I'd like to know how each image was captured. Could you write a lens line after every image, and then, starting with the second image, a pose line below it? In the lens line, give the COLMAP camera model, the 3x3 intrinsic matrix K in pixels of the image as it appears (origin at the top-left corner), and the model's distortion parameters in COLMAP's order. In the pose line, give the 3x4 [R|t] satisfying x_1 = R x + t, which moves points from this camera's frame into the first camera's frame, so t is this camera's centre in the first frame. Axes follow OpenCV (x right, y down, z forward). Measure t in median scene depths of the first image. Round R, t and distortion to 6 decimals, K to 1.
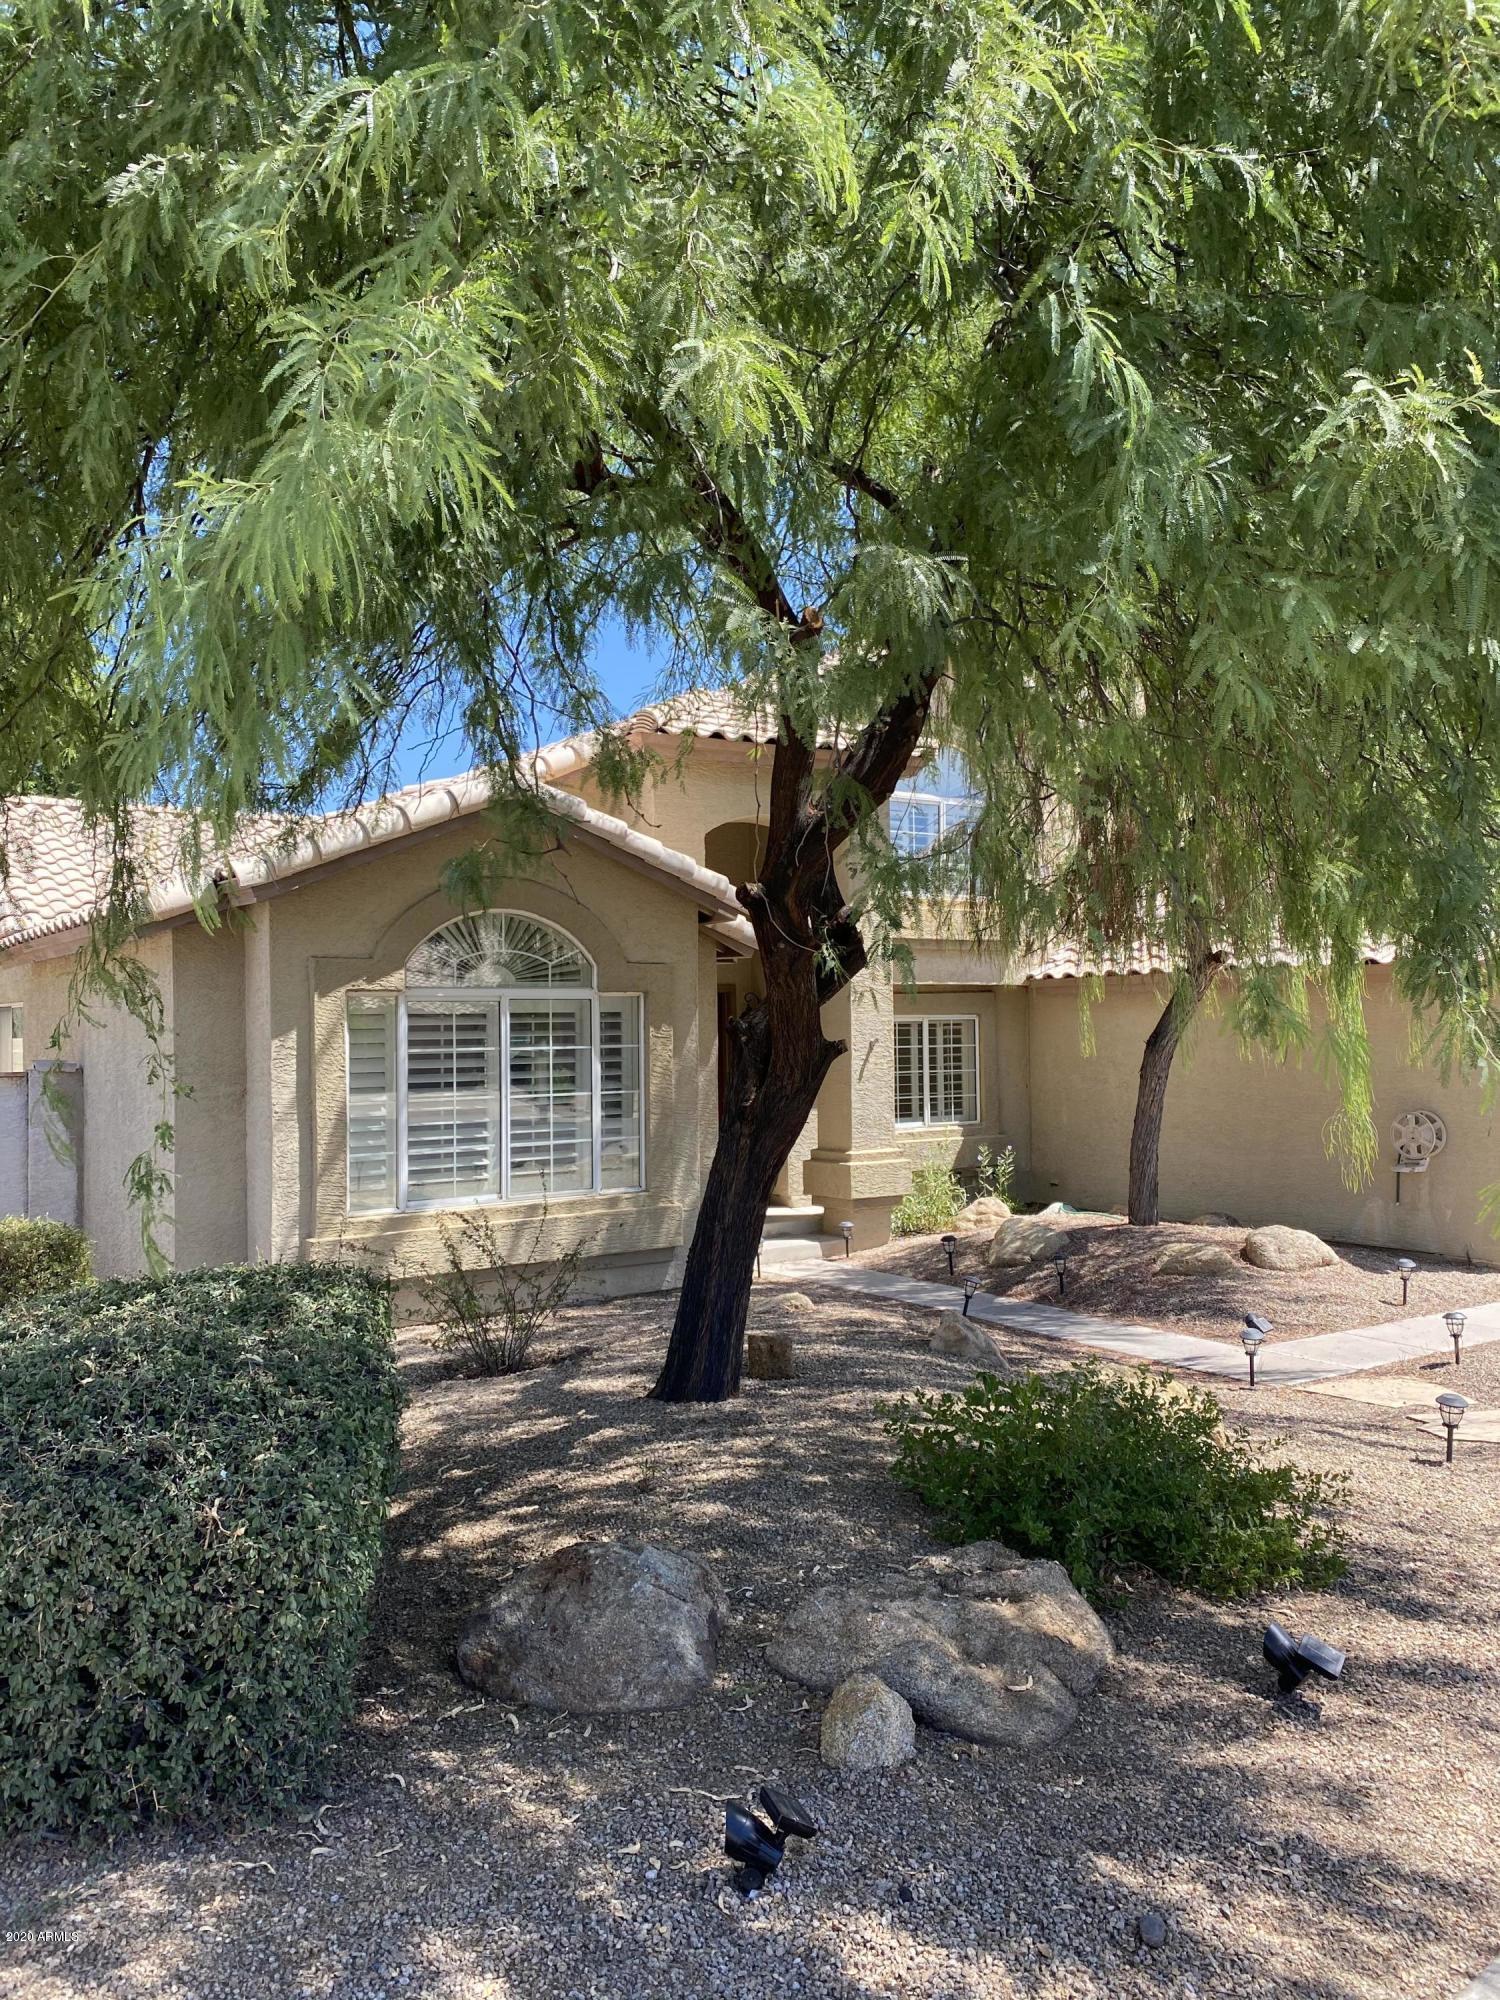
lens RADIAL K [[1529.3, 0, 746.3], [0, 1529.3, 972.7], [0, 0, 1]] dist [0.084565, -0.107116]
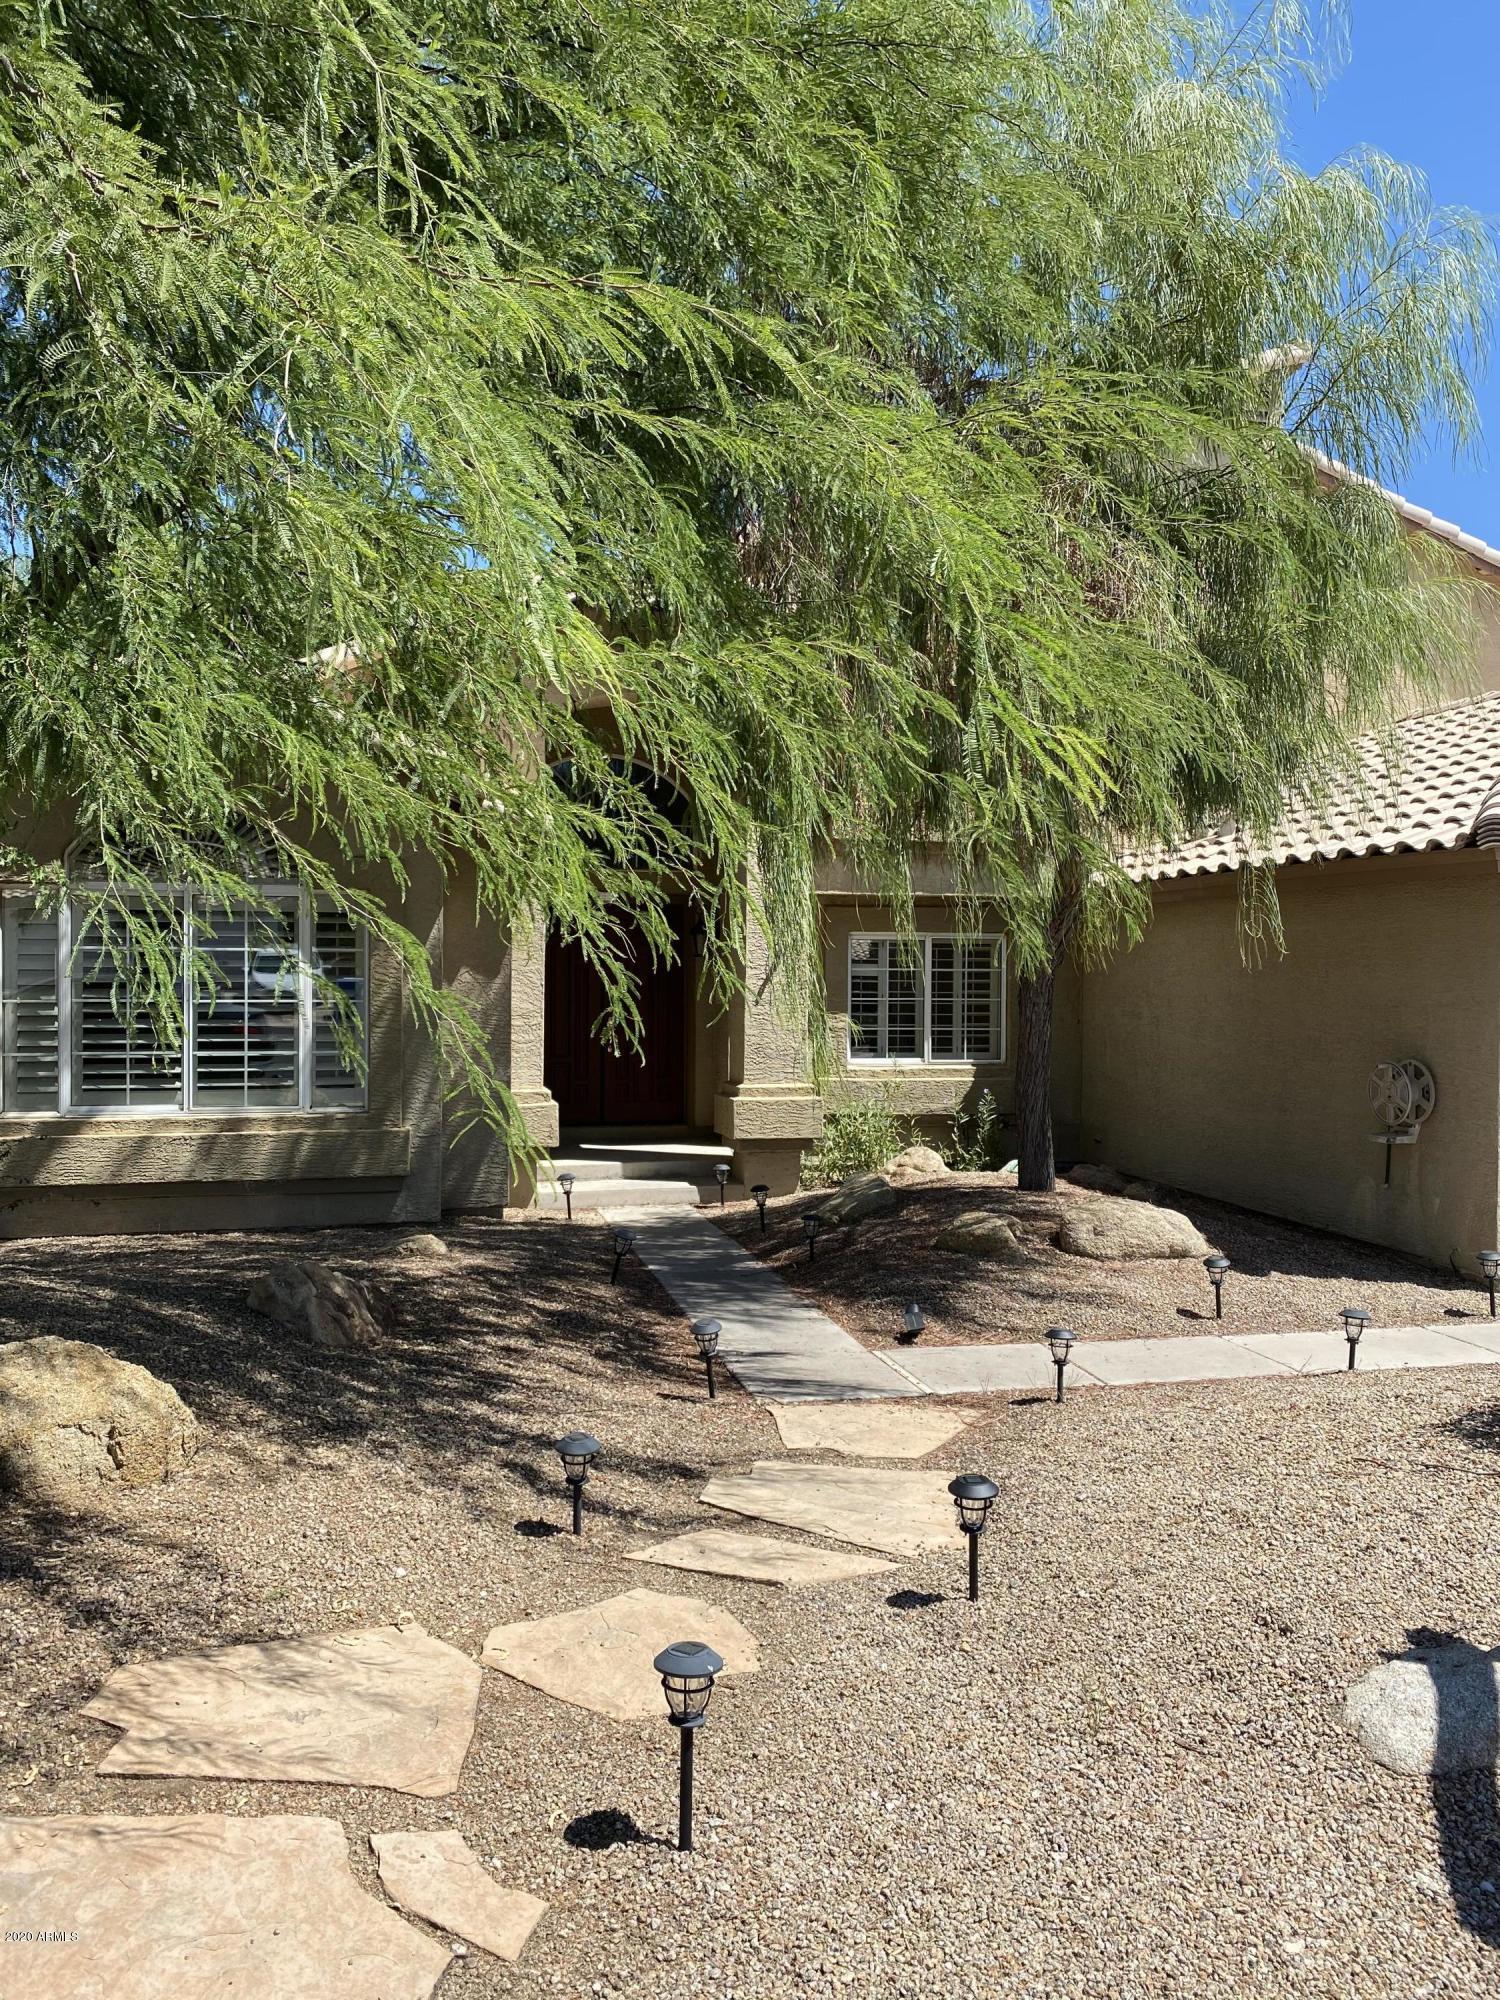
lens RADIAL K [[1529.3, 0, 746.3], [0, 1529.3, 972.7], [0, 0, 1]] dist [0.084565, -0.107116]
pose [[0.937715, 0.020339, -0.346810, 0.399222], [-0.007852, 0.999270, 0.037375, 0.023707], [0.347317, -0.032324, 0.937191, 0.214604]]
